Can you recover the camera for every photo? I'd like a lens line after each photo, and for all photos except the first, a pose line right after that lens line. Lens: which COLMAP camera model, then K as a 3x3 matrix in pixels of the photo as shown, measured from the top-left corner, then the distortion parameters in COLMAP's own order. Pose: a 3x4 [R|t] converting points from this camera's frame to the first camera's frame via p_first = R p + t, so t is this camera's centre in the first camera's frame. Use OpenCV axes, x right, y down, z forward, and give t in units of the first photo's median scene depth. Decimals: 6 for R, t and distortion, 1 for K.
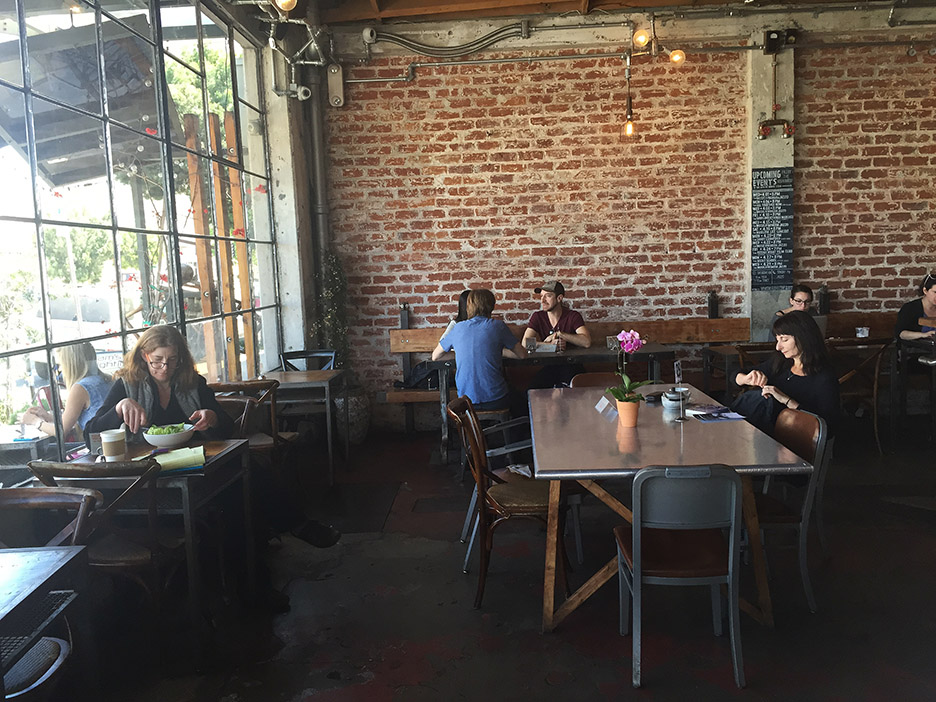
lens RADIAL K [[792.2, 0, 471.7], [0, 792.2, 347.5], [0, 0, 1]] dist [0.084114, -0.112127]
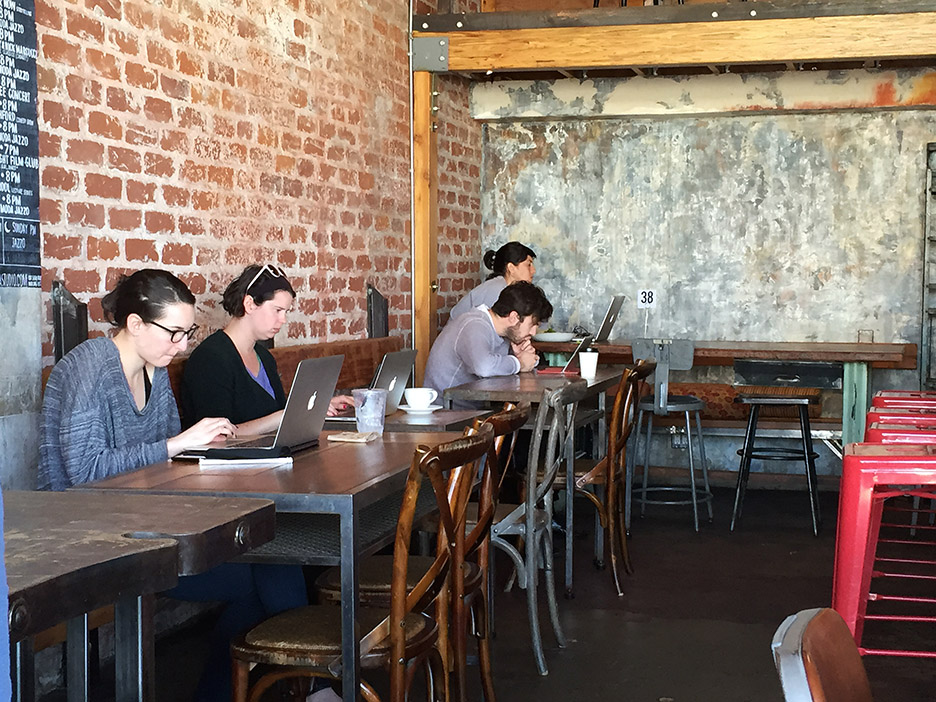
lens RADIAL K [[1513.8, 0, 467.8], [0, 1513.8, 352.0], [0, 0, 1]] dist [0.071879, 0.000000]
pose [[0.231937, -0.003293, 0.972725, -0.137038], [0.090869, 0.995695, -0.018296, -0.020806], [-0.968477, 0.092634, 0.231238, 0.694707]]
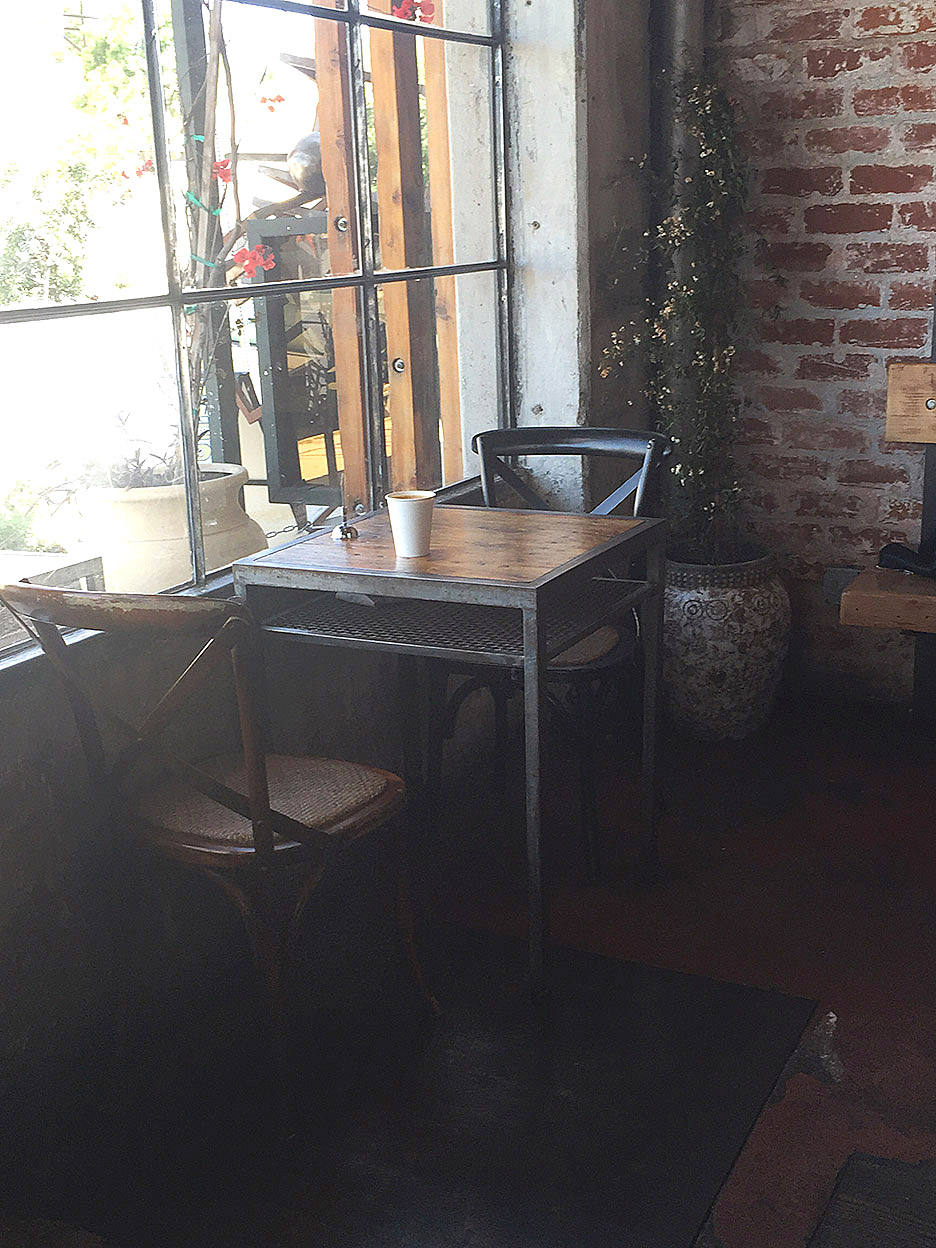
lens RADIAL K [[1495.2, 0, 469.5], [0, 1495.2, 627.3], [0, 0, 1]] dist [0.042274, 0.000000]
pose [[0.904177, 0.127010, -0.407838, -0.006659], [-0.050741, 0.979948, 0.192686, -0.025755], [0.424133, -0.153528, 0.892491, 0.443866]]
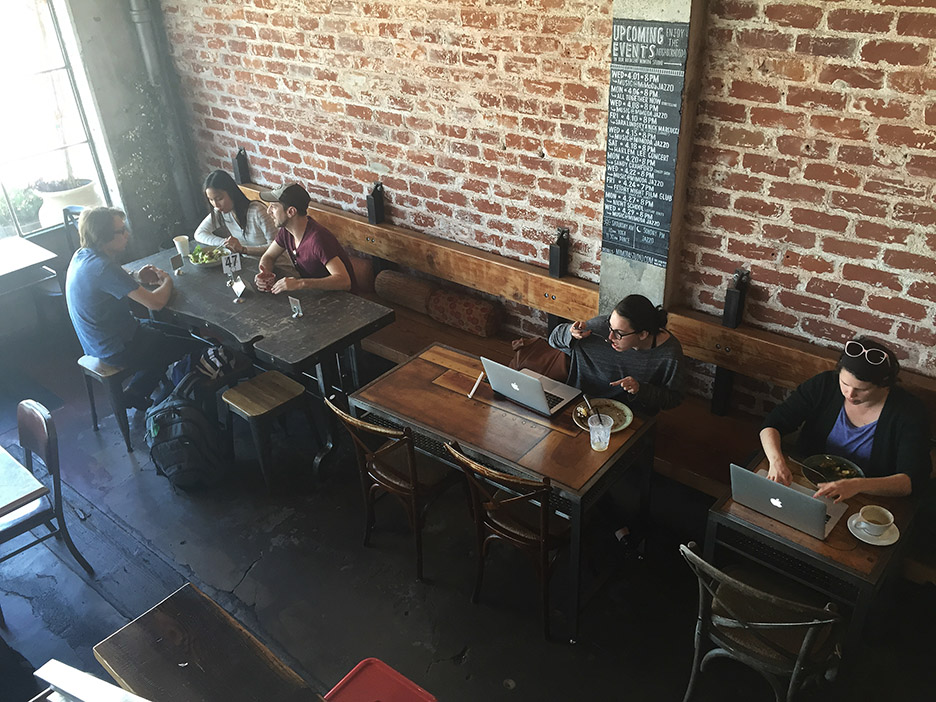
lens RADIAL K [[792.2, 0, 468.0], [0, 792.2, 348.7], [0, 0, 1]] dist [0.084114, -0.112127]
pose [[0.790899, 0.309653, -0.527819, 0.584307], [-0.045778, 0.890047, 0.453565, -0.254659], [0.610232, -0.334561, 0.718113, 0.517175]]
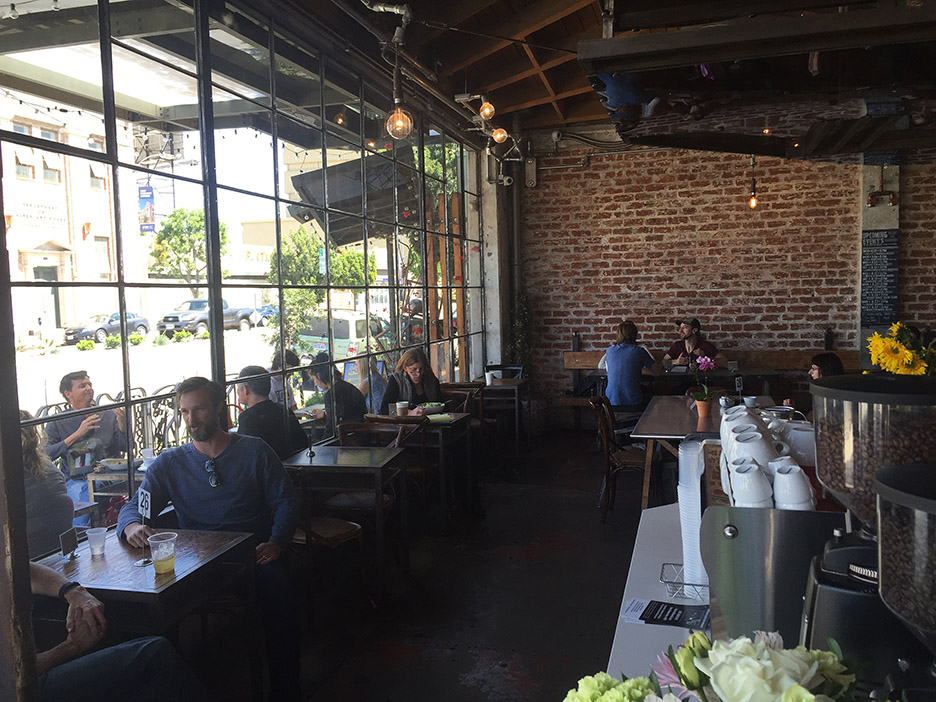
lens RADIAL K [[792.2, 0, 472.2], [0, 792.2, 352.1], [0, 0, 1]] dist [0.084114, -0.112127]
pose [[0.971580, 0.029841, -0.234821, 0.060341], [-0.034750, 0.999255, -0.016793, 0.006240], [0.234145, 0.024476, 0.971893, -0.333348]]
